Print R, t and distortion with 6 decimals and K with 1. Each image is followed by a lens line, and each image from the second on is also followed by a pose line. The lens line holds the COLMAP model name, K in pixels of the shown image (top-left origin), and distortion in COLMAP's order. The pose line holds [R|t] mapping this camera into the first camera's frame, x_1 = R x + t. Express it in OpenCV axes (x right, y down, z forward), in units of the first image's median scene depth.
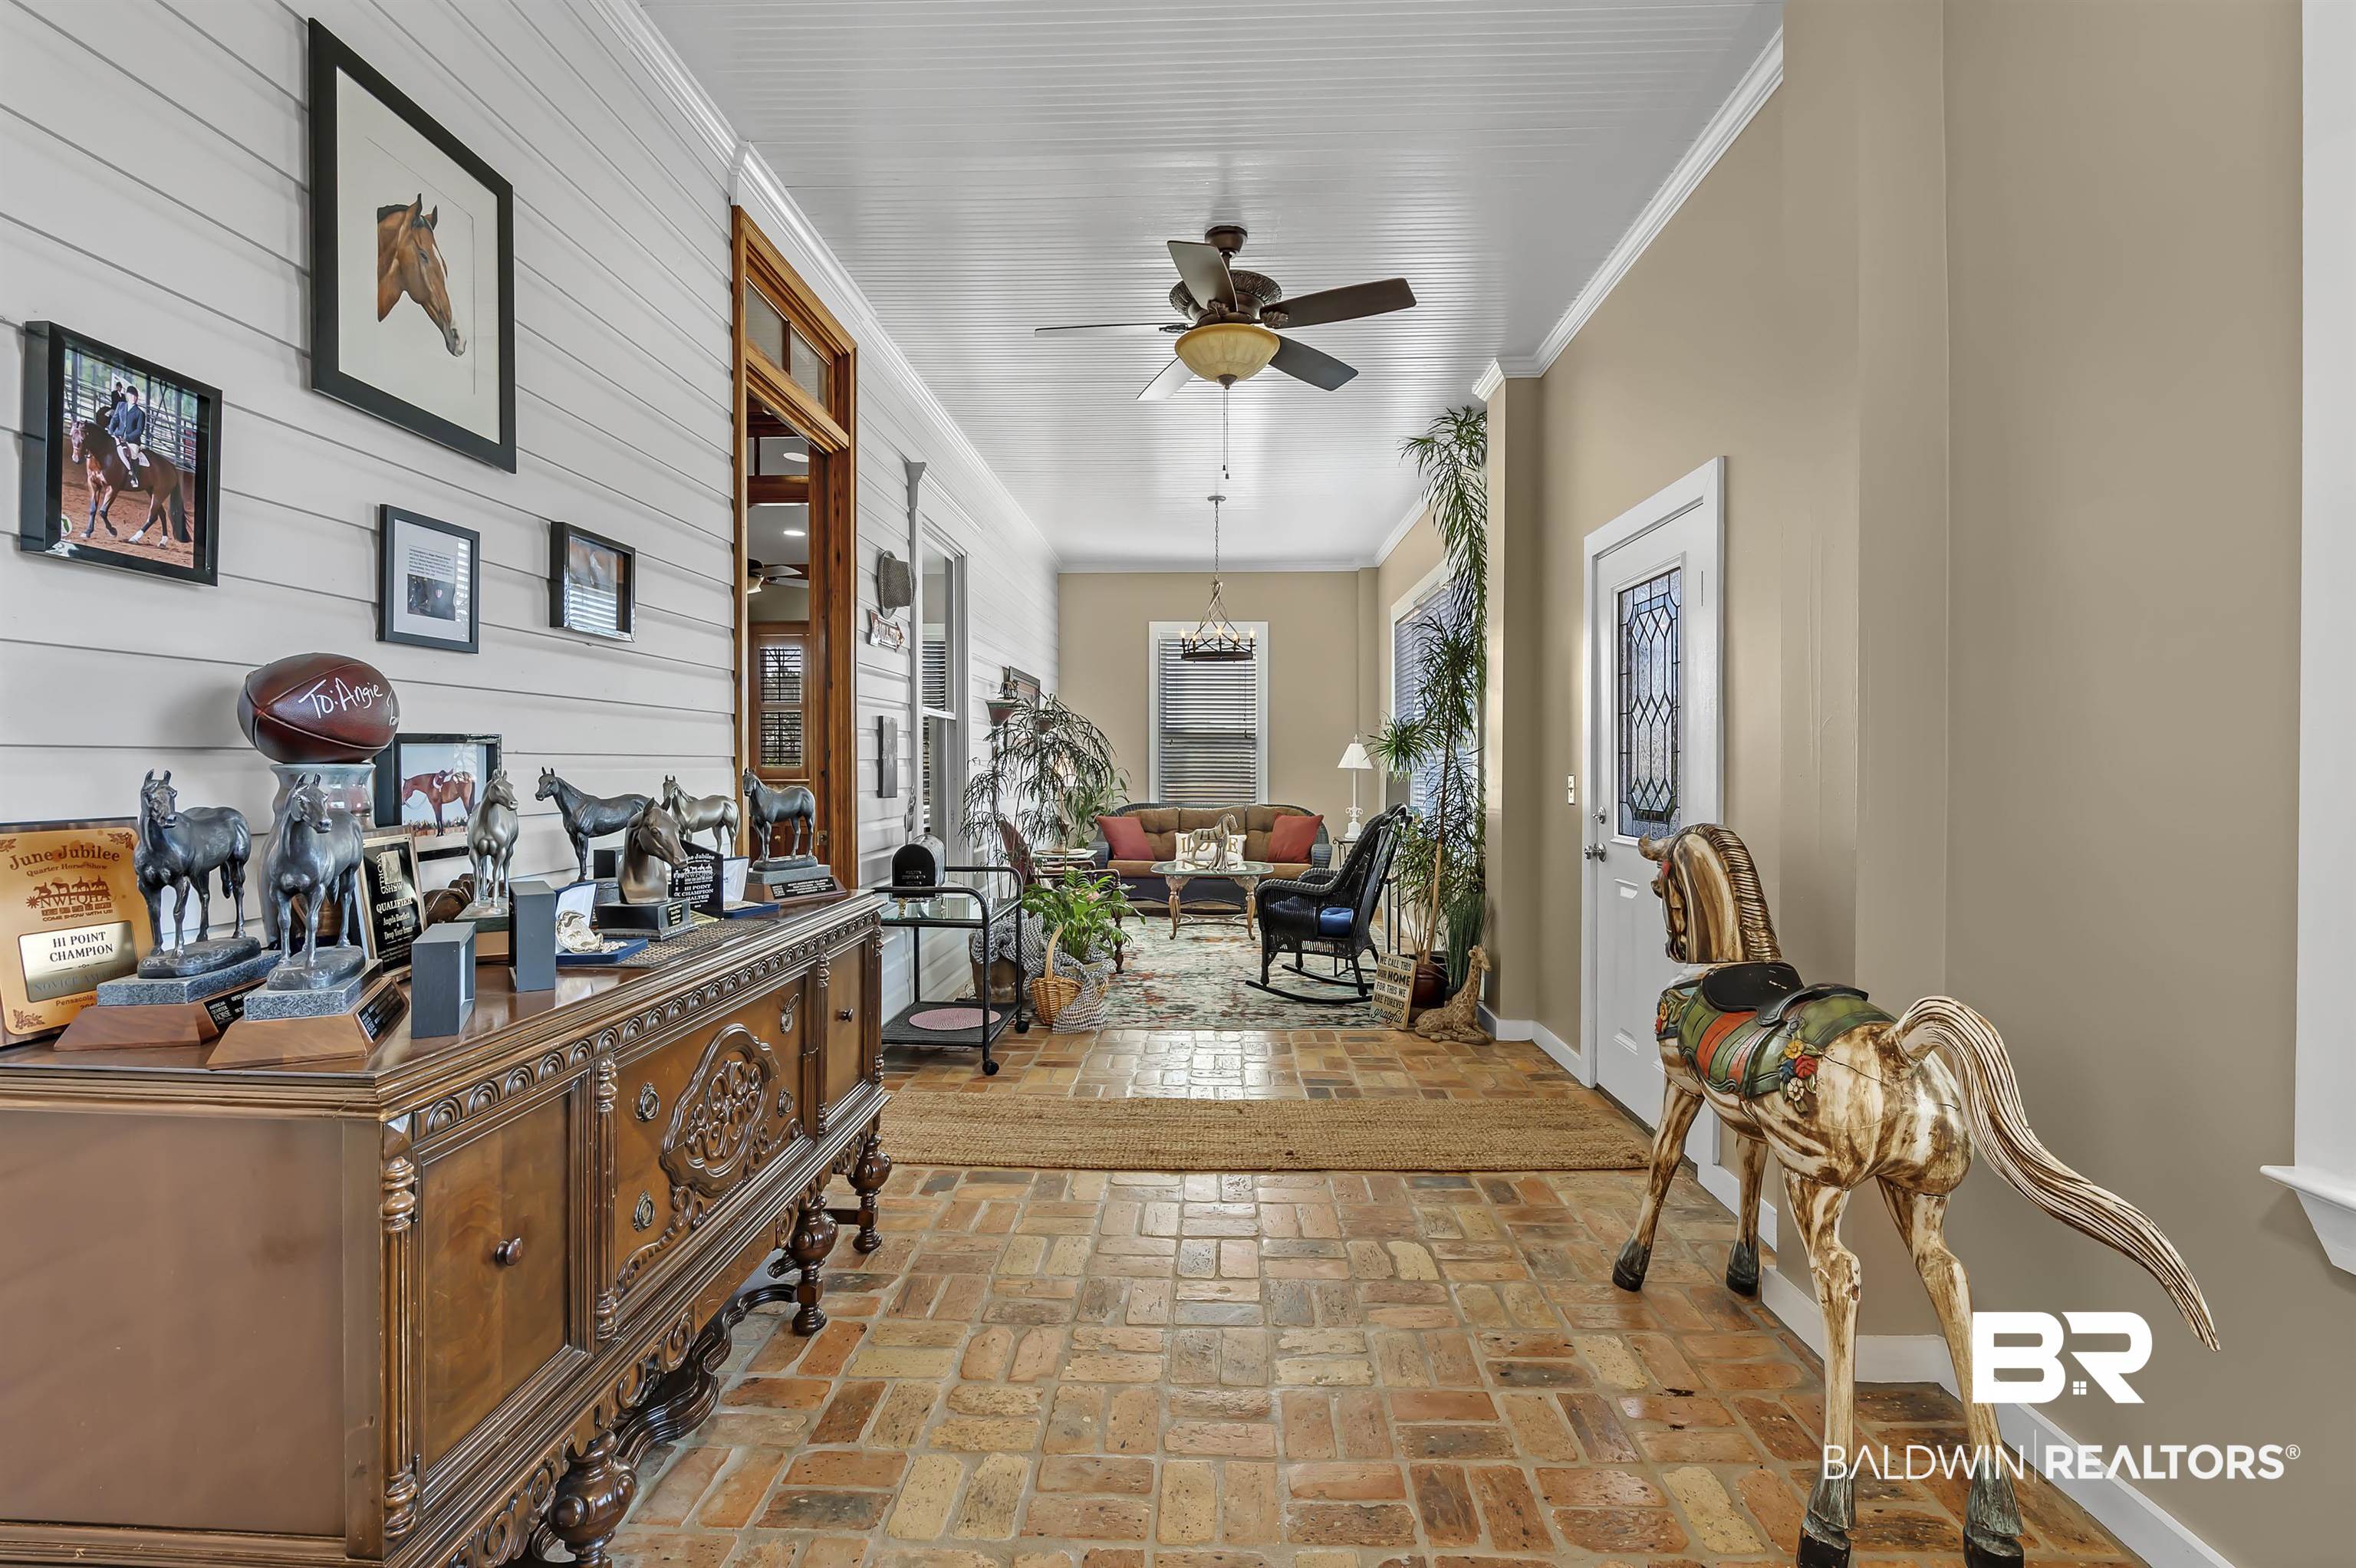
lens RADIAL K [[1058.7, 0, 1173.3], [0, 1058.7, 772.2], [0, 0, 1]] dist [-0.007093, -0.001047]
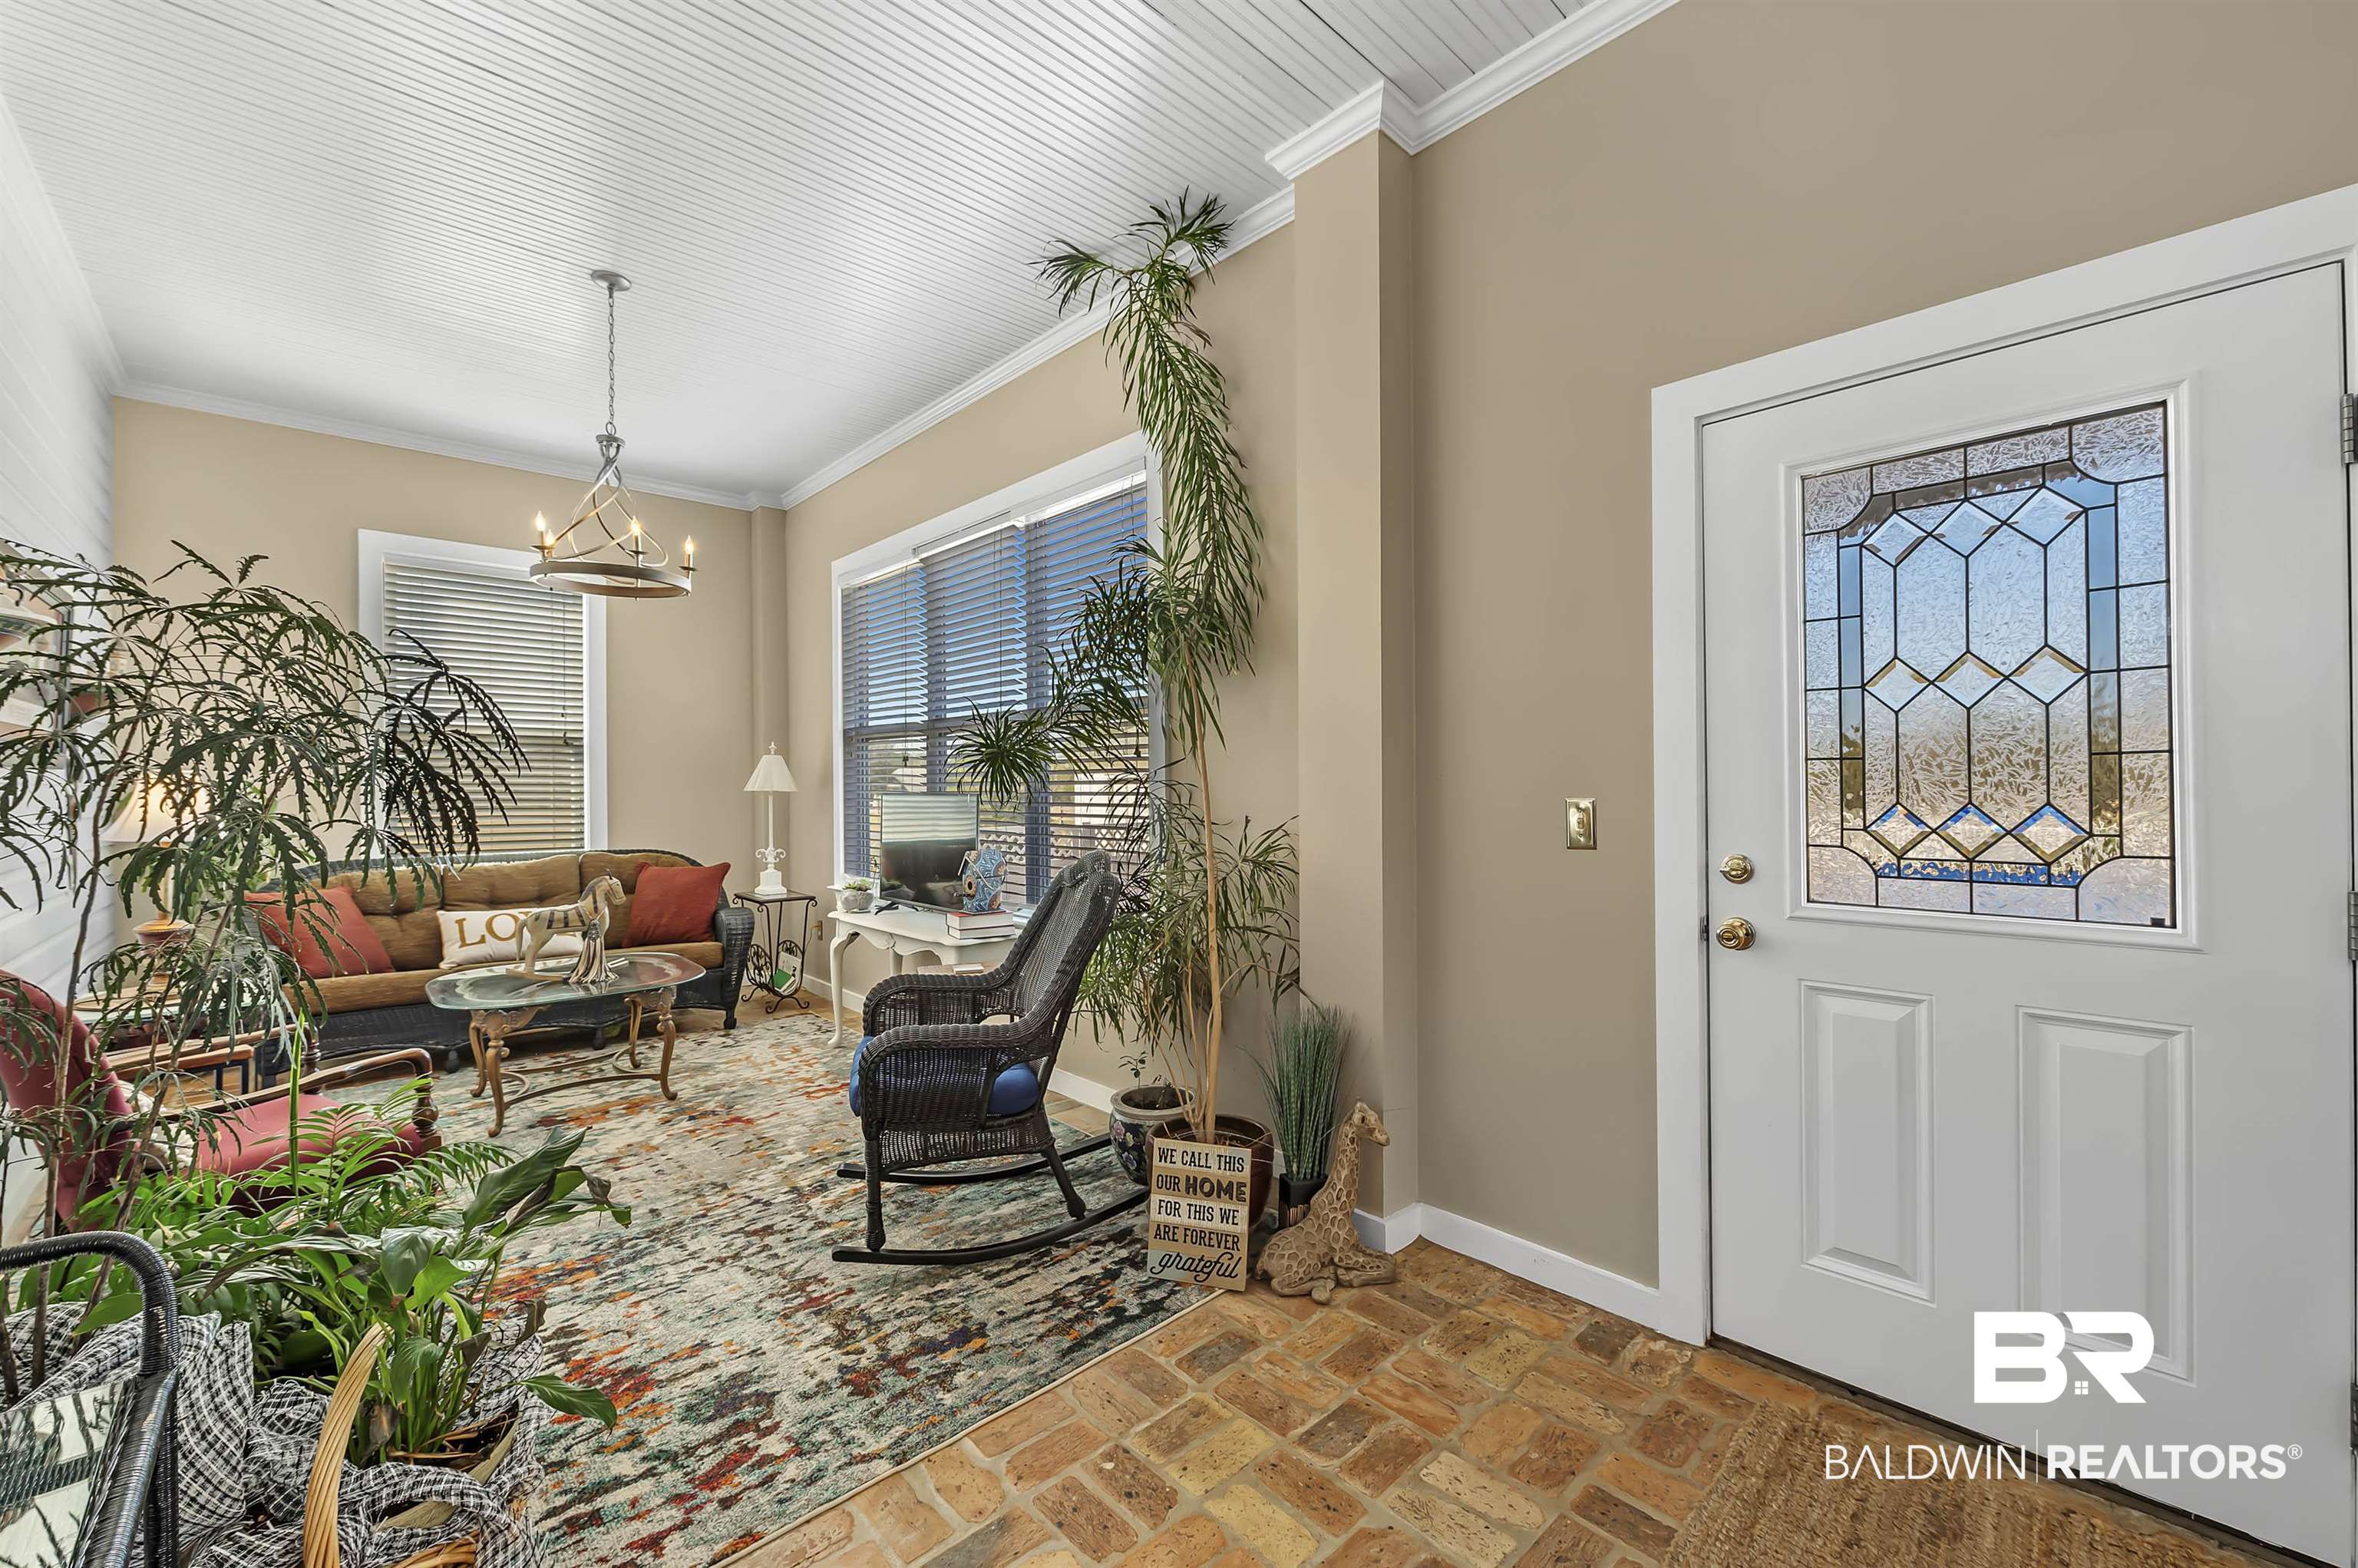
lens RADIAL K [[954.6, 0, 1192.6], [0, 954.6, 780.0], [0, 0, 1]] dist [-0.010208, 0.000102]
pose [[0.702237, 0.002227, 0.711939, -0.118466], [0.009566, 0.999875, -0.012564, -0.001730], [-0.711879, 0.015634, 0.702128, 0.604703]]
